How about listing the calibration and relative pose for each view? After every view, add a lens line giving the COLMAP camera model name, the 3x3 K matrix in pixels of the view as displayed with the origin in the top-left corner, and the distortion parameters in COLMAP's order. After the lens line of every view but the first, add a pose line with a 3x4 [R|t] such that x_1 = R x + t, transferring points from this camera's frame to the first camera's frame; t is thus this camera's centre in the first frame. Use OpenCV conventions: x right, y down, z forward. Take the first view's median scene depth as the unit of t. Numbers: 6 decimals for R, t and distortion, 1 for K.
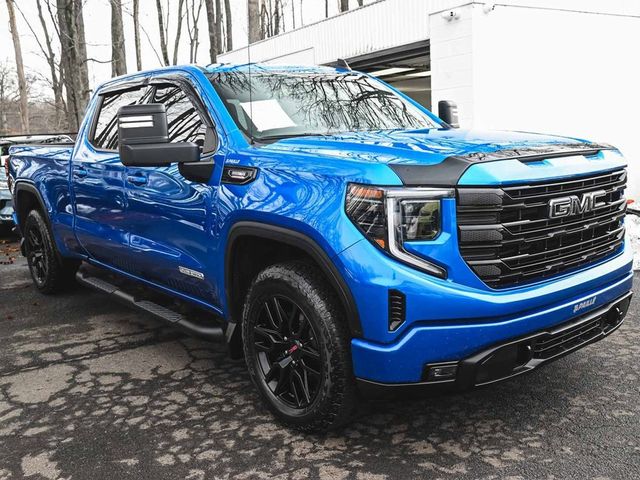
lens RADIAL K [[599.4, 0, 320.0], [0, 599.4, 240.0], [0, 0, 1]] dist [-0.043158, -0.001134]
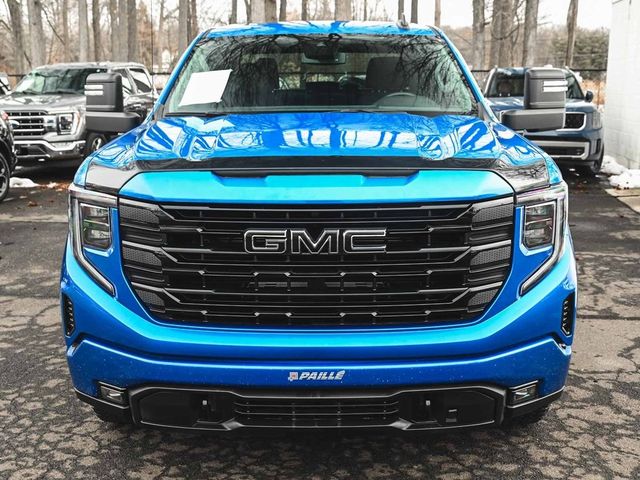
lens RADIAL K [[682.8, 0, 320.0], [0, 682.8, 240.0], [0, 0, 1]] dist [-0.014846, -0.004948]
pose [[0.790924, 0.181595, -0.584348, 0.927405], [-0.141441, 0.983344, 0.114147, -0.158654], [0.595343, -0.007631, 0.803435, 0.321423]]
